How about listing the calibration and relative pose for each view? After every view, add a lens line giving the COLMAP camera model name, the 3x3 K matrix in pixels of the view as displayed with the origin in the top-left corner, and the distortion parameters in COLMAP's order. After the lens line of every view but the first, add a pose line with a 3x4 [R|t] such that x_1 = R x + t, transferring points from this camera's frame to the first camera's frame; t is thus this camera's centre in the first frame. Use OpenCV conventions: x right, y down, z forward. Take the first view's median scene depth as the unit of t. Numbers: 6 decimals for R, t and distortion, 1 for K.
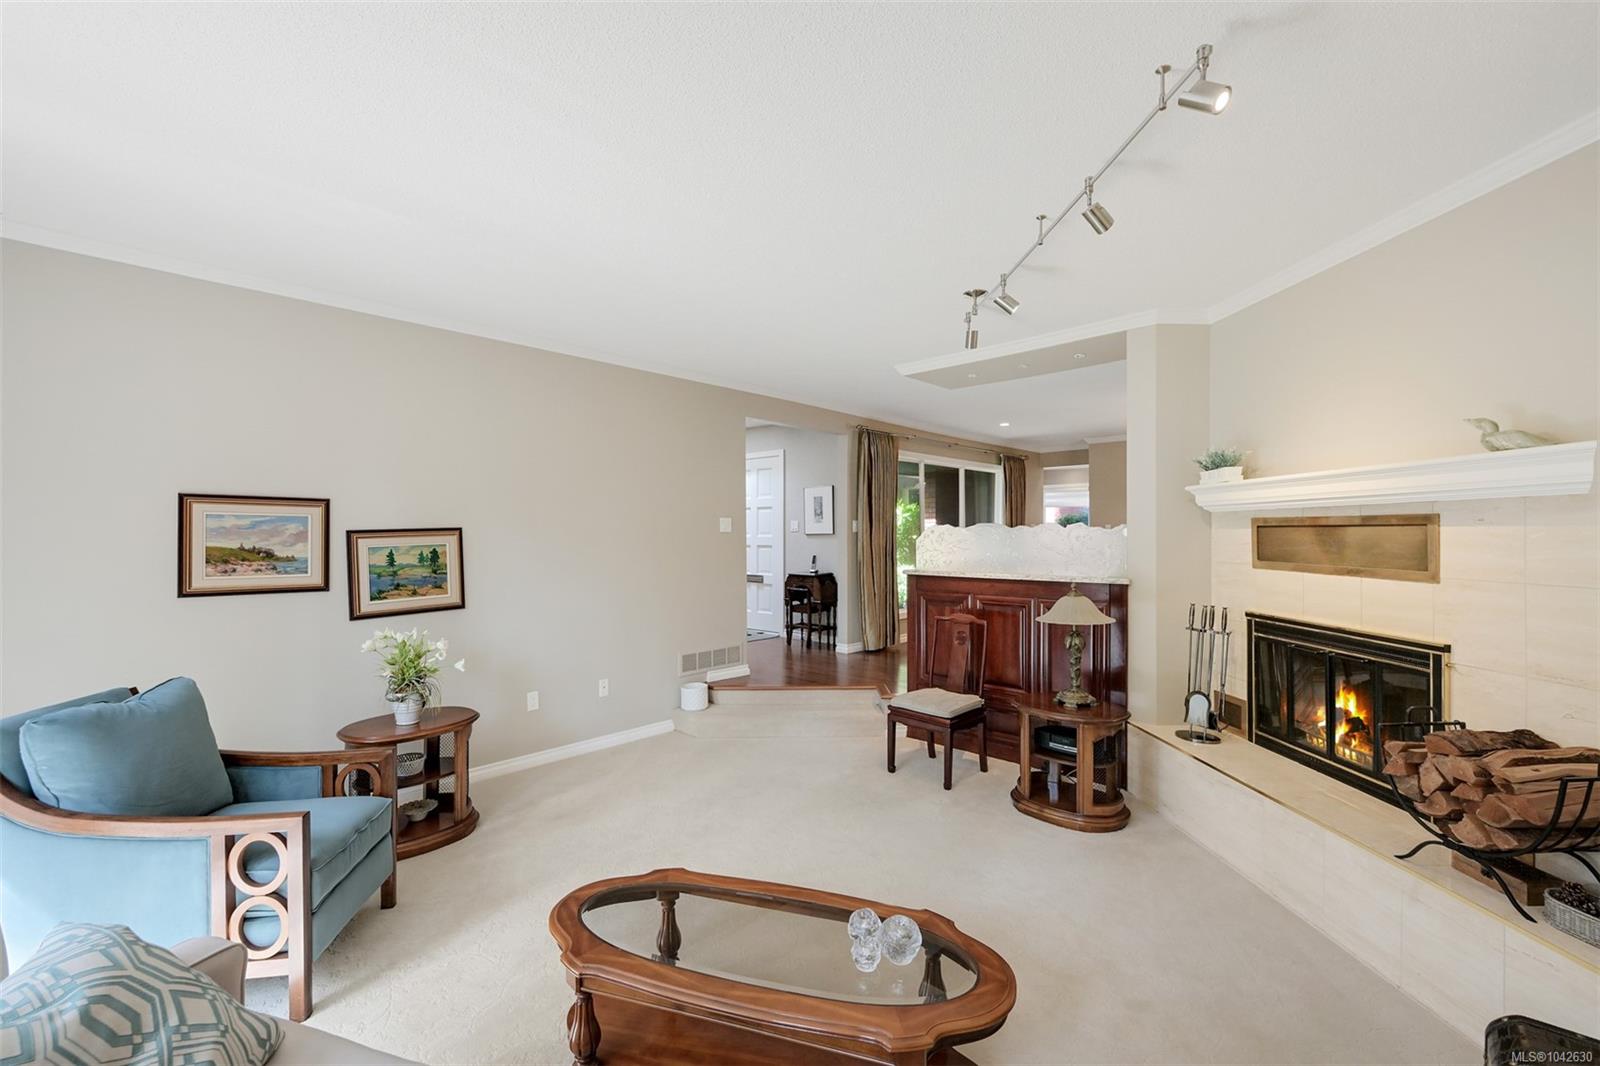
lens RADIAL K [[651.5, 0, 789.7], [0, 651.5, 536.9], [0, 0, 1]] dist [-0.001460, -0.000076]
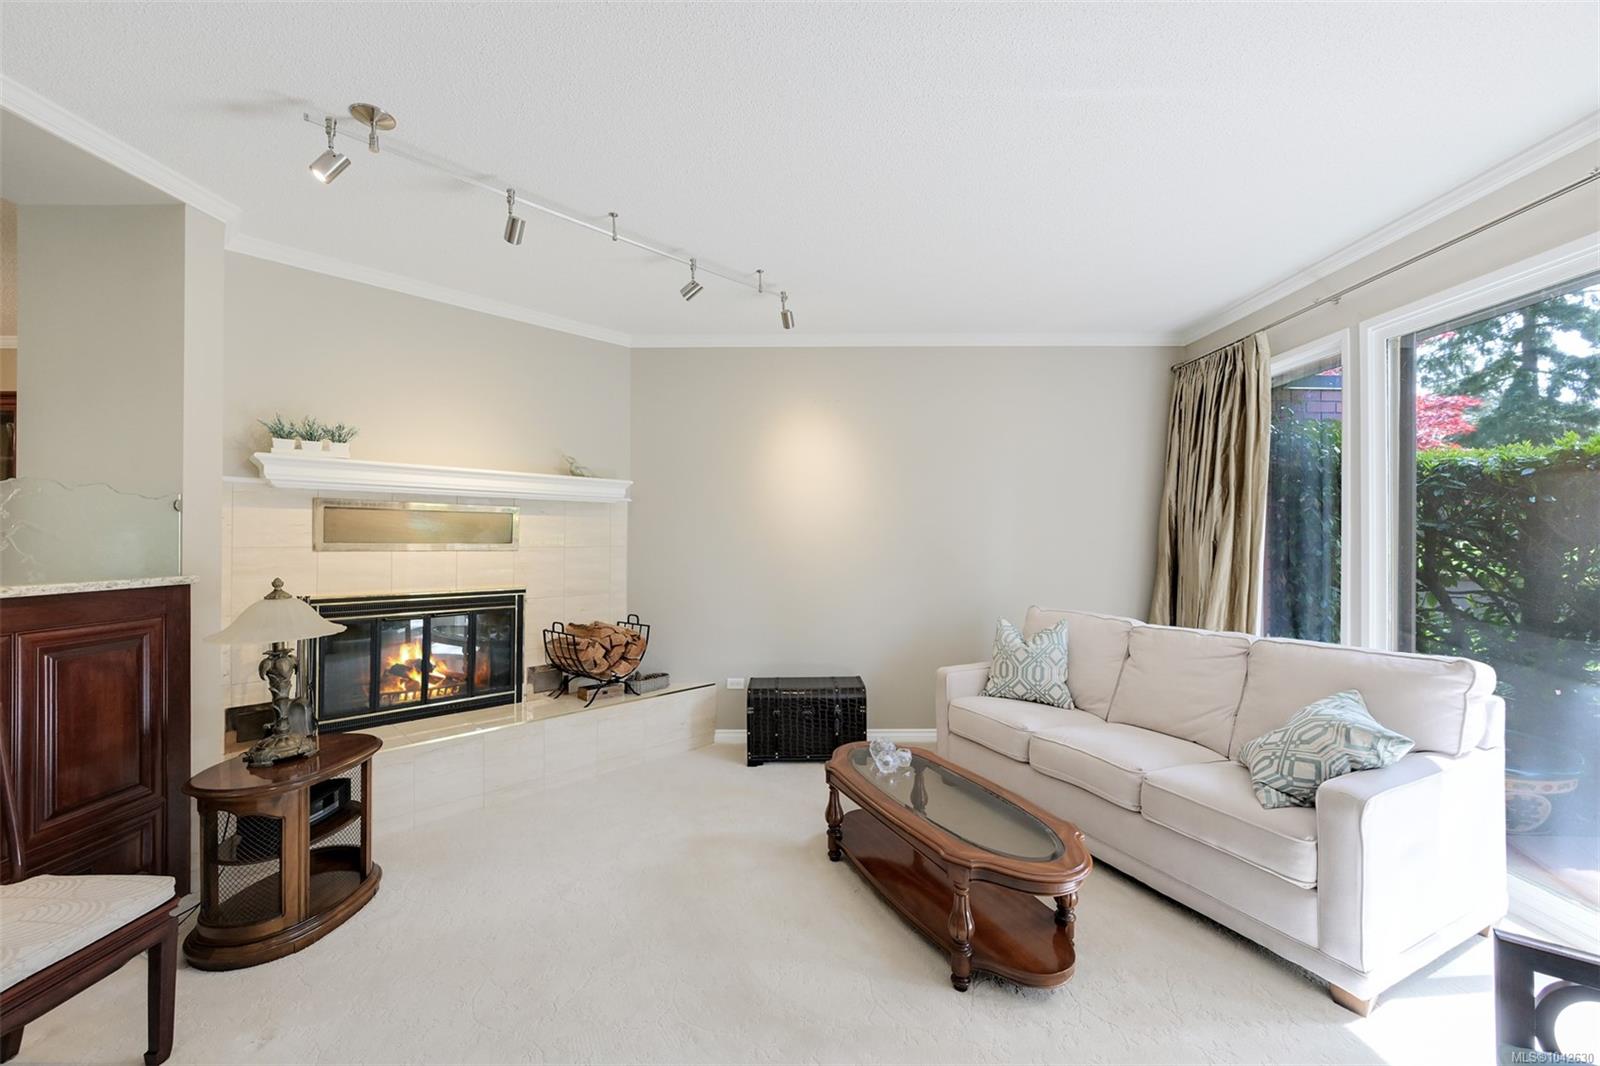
lens RADIAL K [[638.7, 0, 793.8], [0, 638.7, 536.1], [0, 0, 1]] dist [-0.000902, 0.001104]
pose [[-0.688147, -0.002738, 0.725566, -0.460410], [-0.003737, 0.999993, 0.000230, 0.025231], [-0.725561, -0.002553, -0.688153, 1.208577]]
